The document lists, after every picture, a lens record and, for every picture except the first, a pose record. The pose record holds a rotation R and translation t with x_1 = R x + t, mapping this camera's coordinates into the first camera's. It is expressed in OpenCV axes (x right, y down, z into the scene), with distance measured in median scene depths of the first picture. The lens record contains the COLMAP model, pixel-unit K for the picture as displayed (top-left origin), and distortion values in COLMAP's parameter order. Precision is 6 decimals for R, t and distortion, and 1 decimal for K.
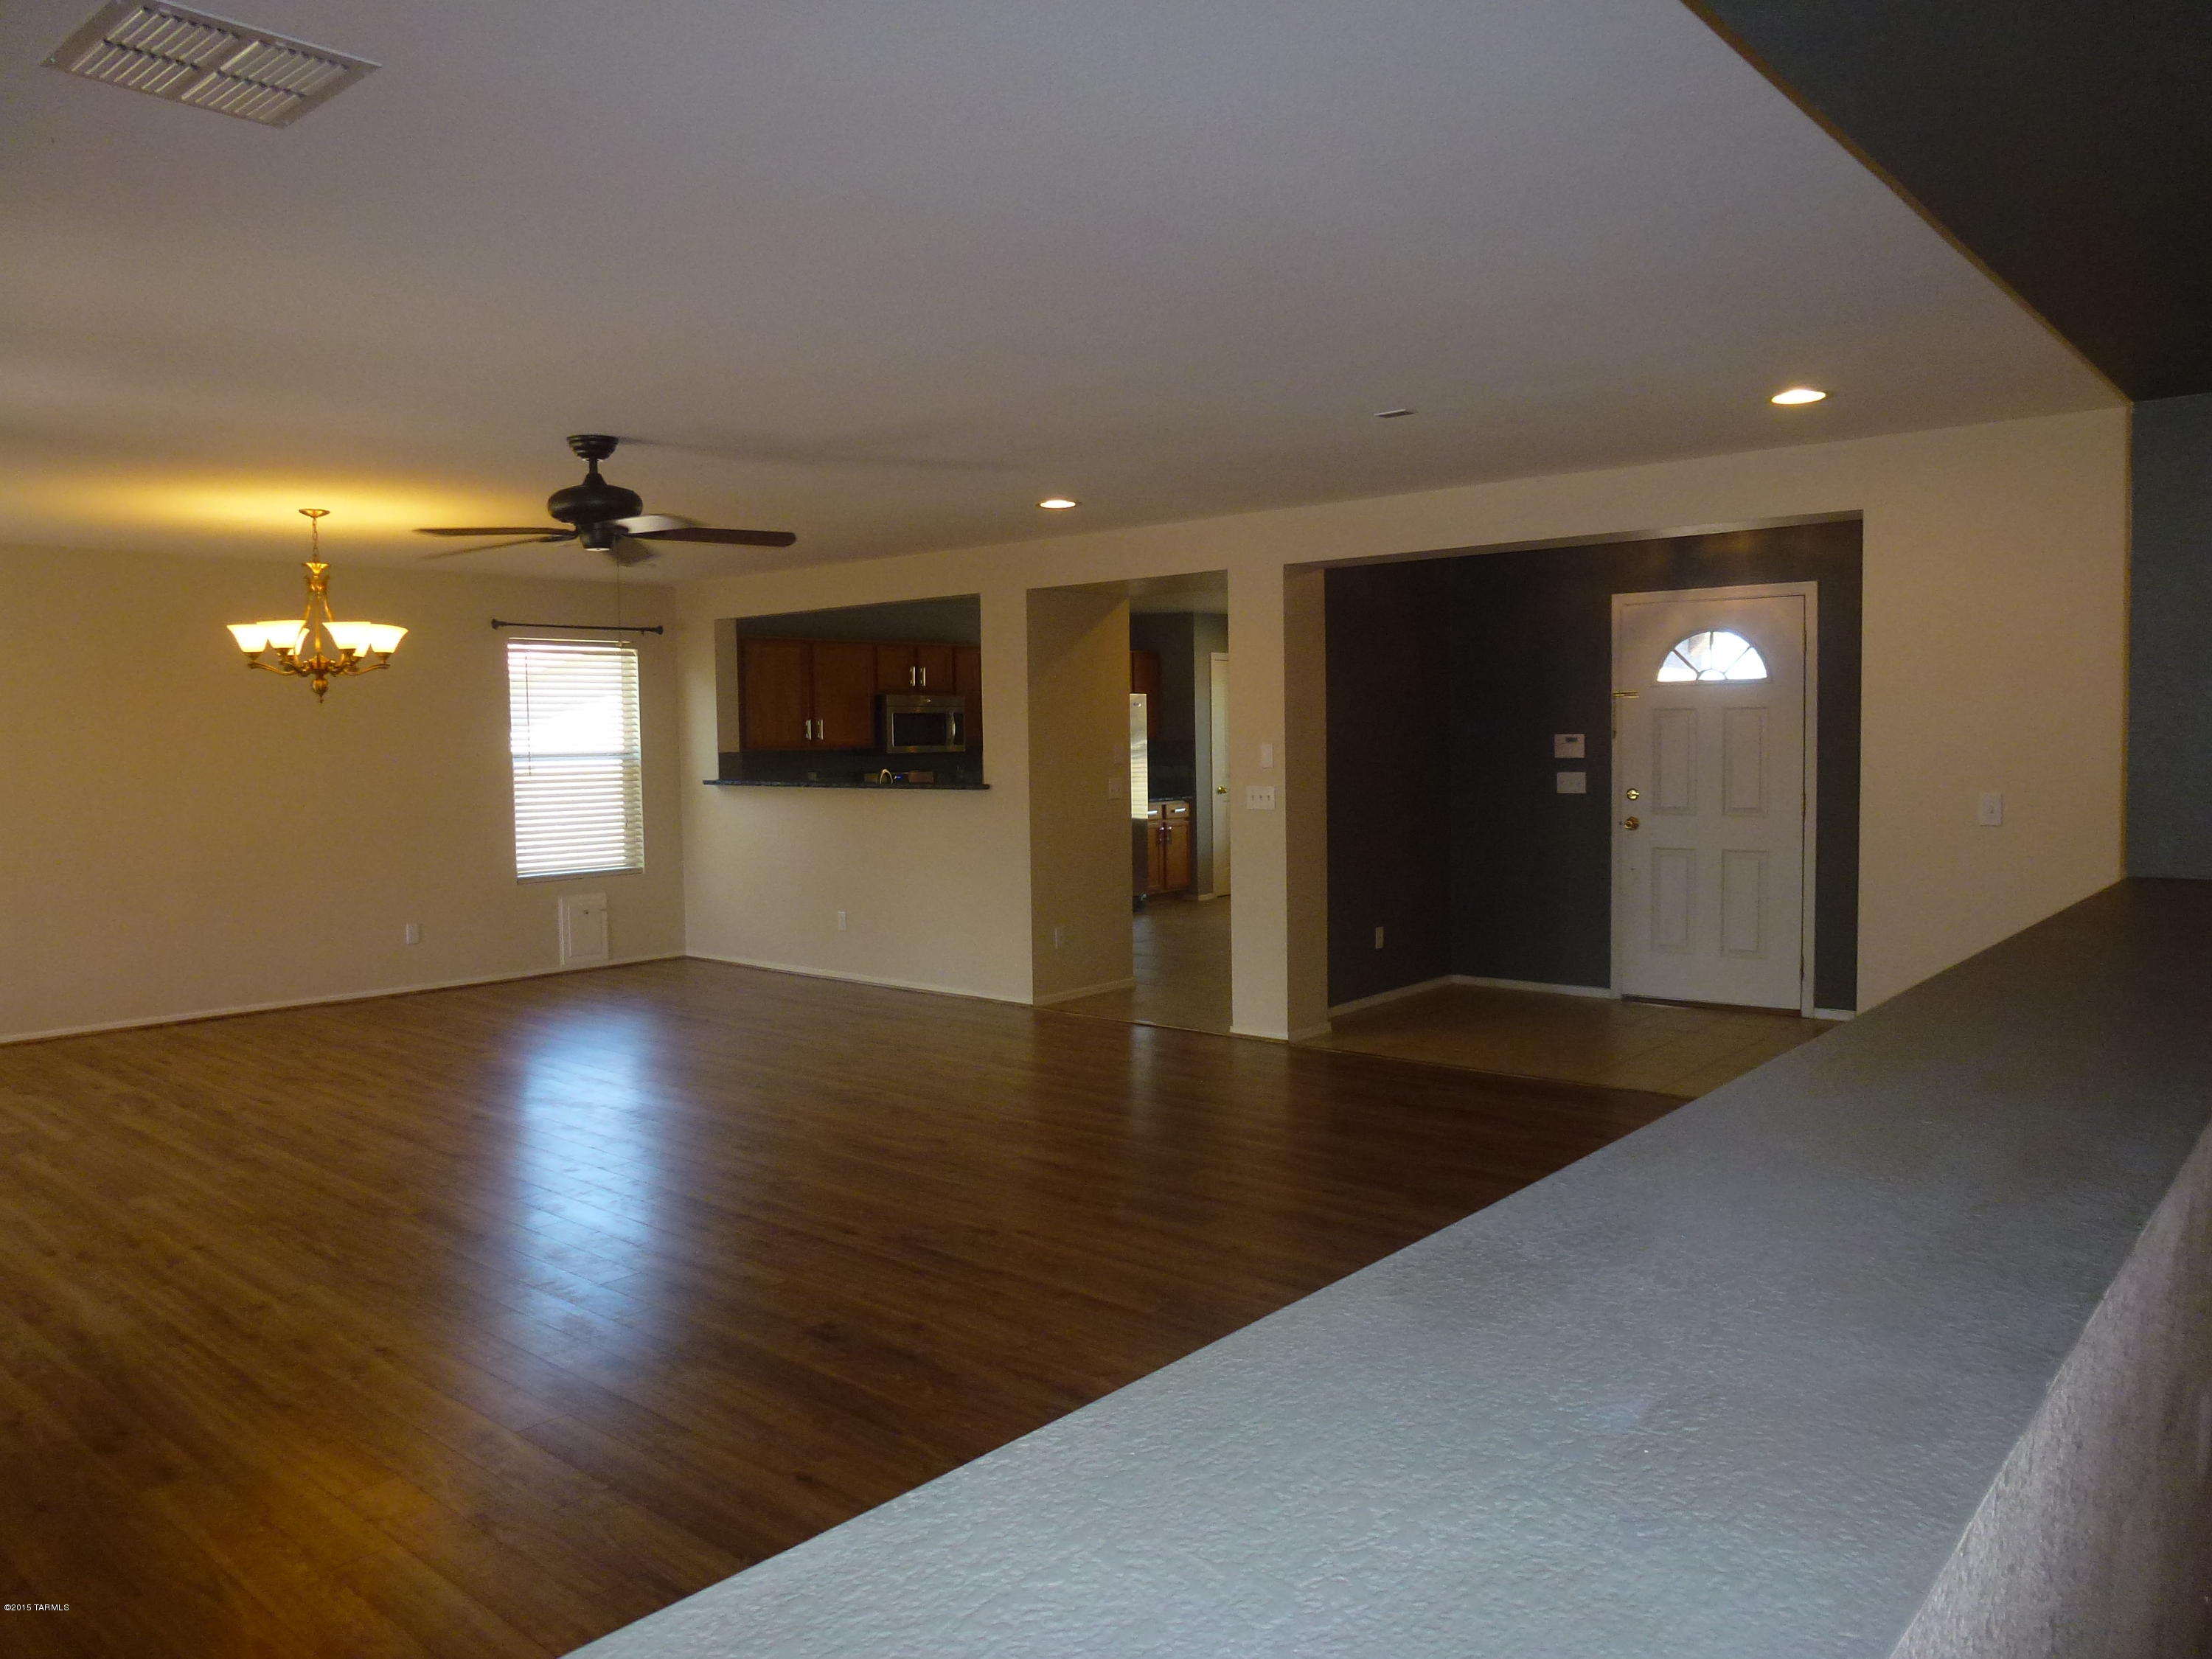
lens RADIAL K [[1586.1, 0, 1106.0], [0, 1586.1, 829.5], [0, 0, 1]] dist [-0.062037, 0.013989]
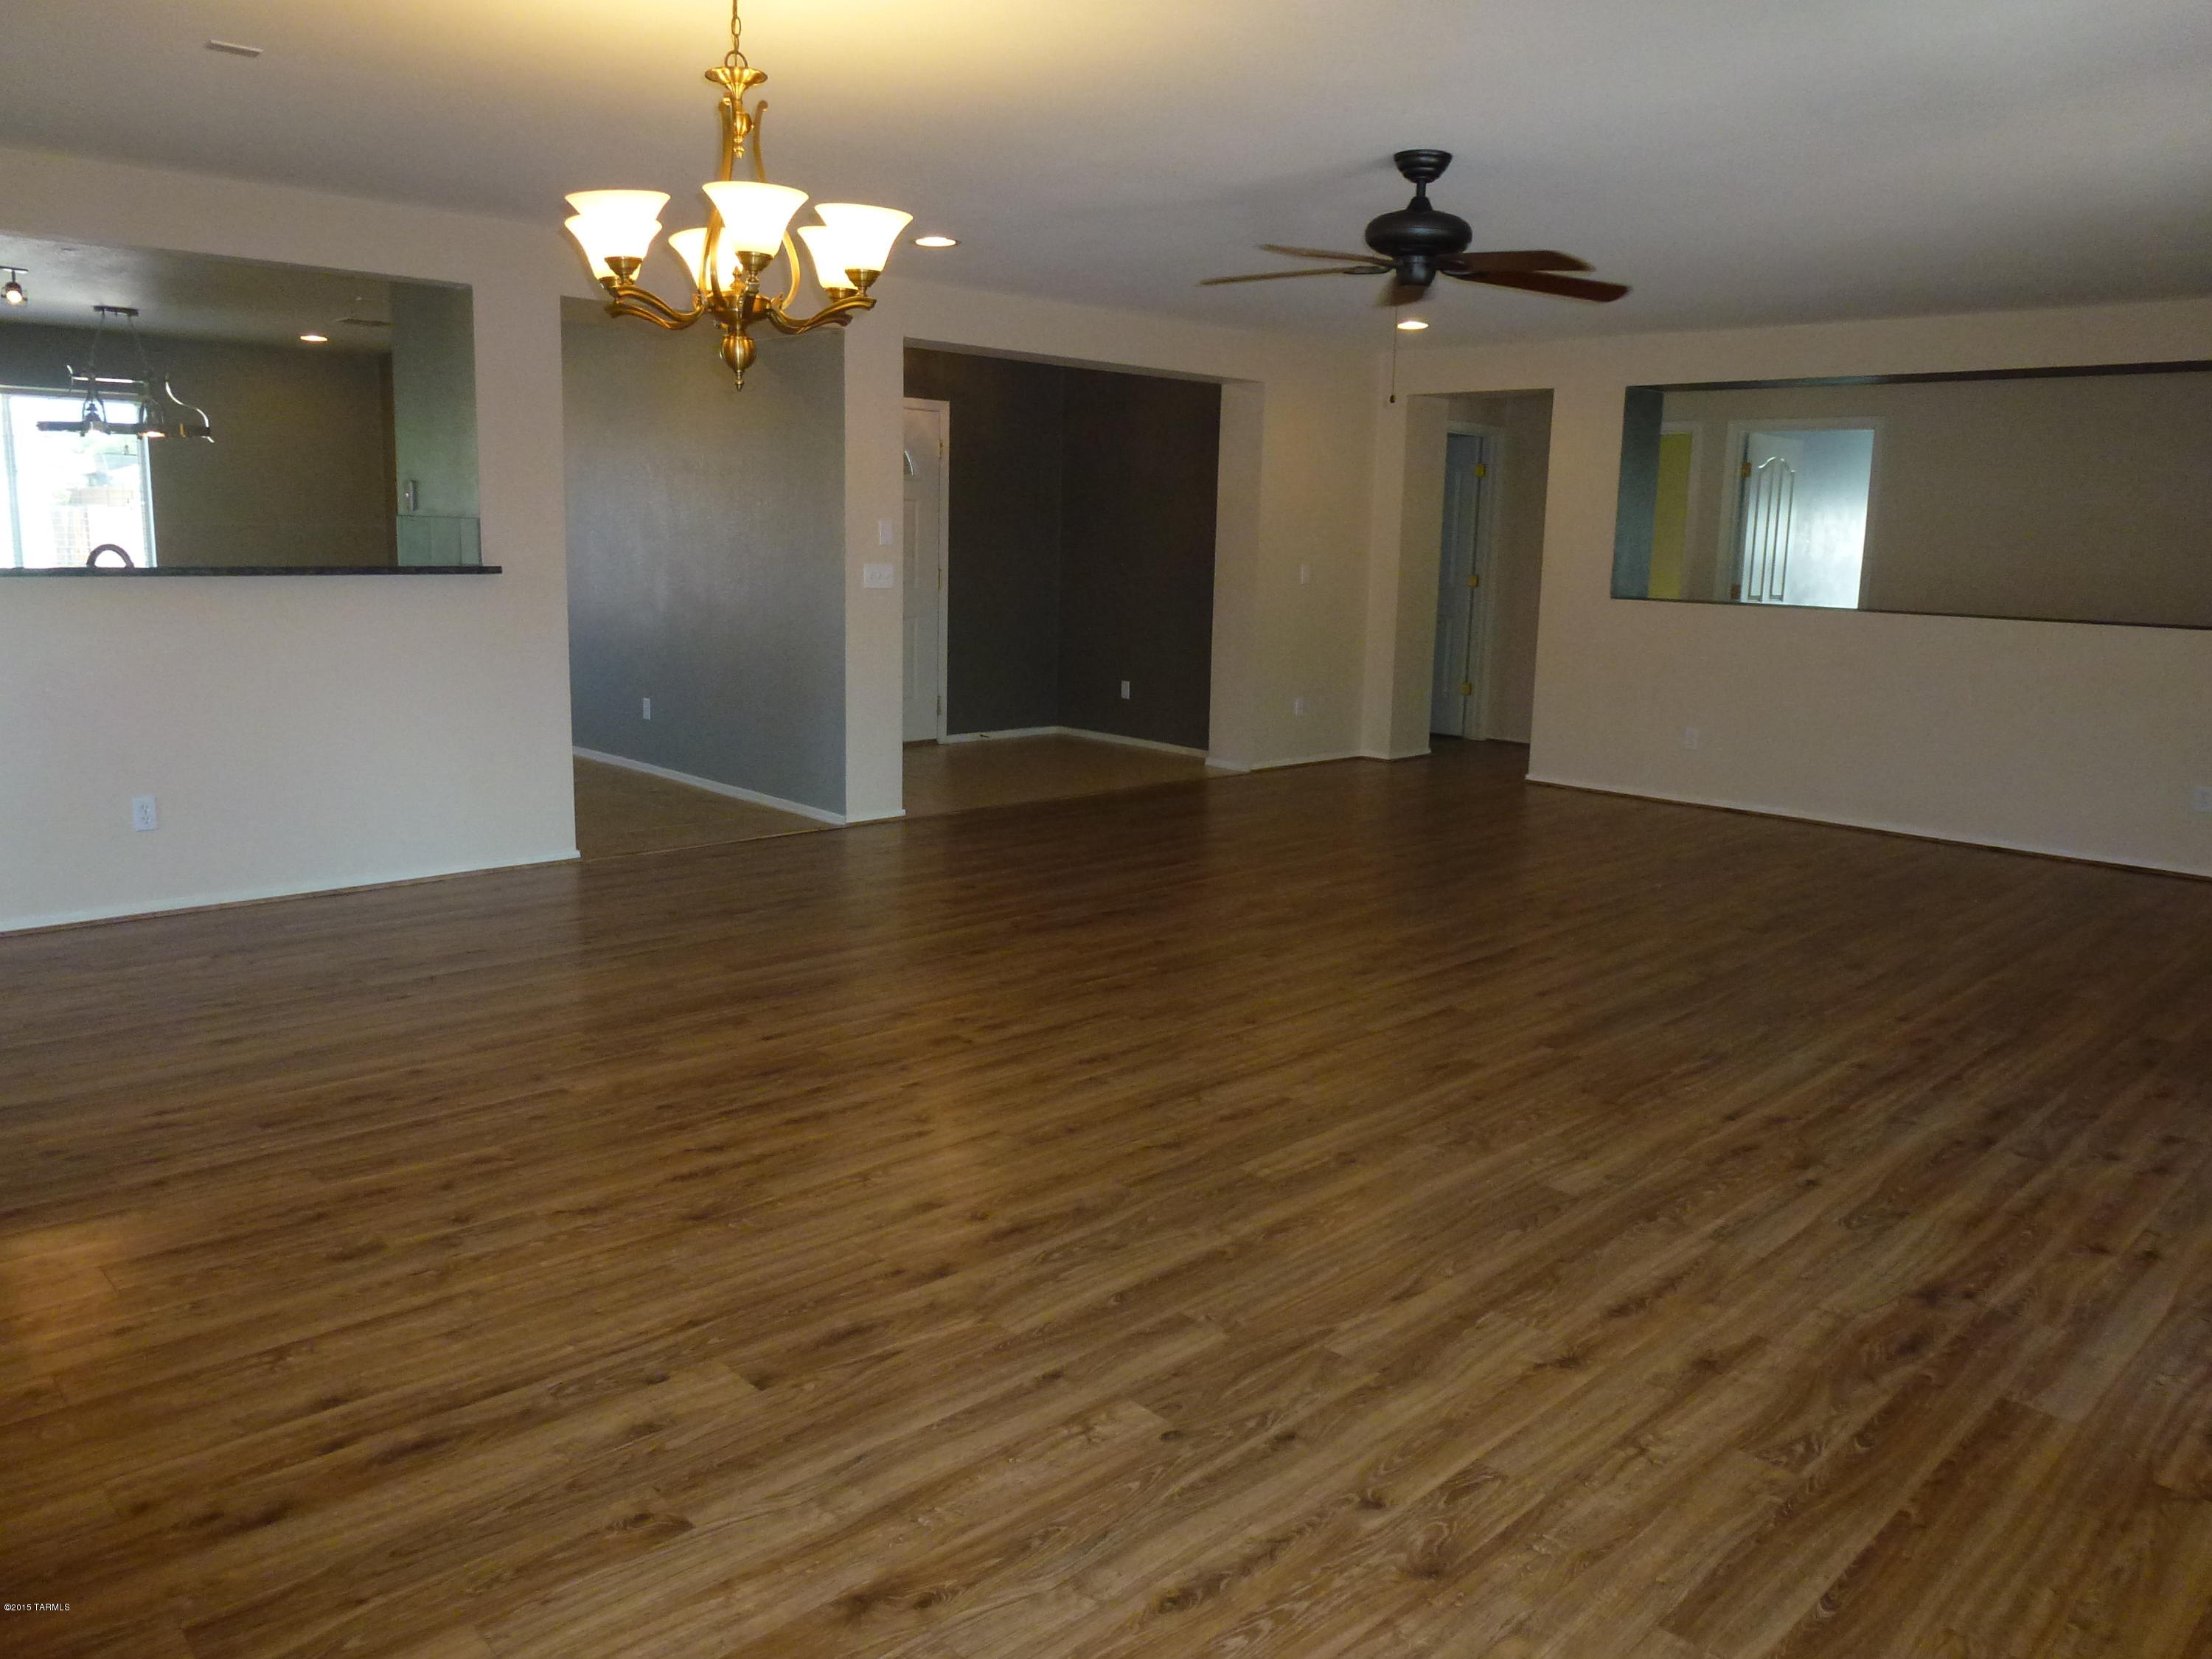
lens RADIAL K [[1586.1, 0, 1106.0], [0, 1586.1, 829.5], [0, 0, 1]] dist [-0.062037, 0.013989]
pose [[0.088969, -0.170116, 0.981400, -1.364845], [0.034230, 0.985247, 0.167679, -0.040373], [-0.995446, 0.018675, 0.093479, 1.195360]]
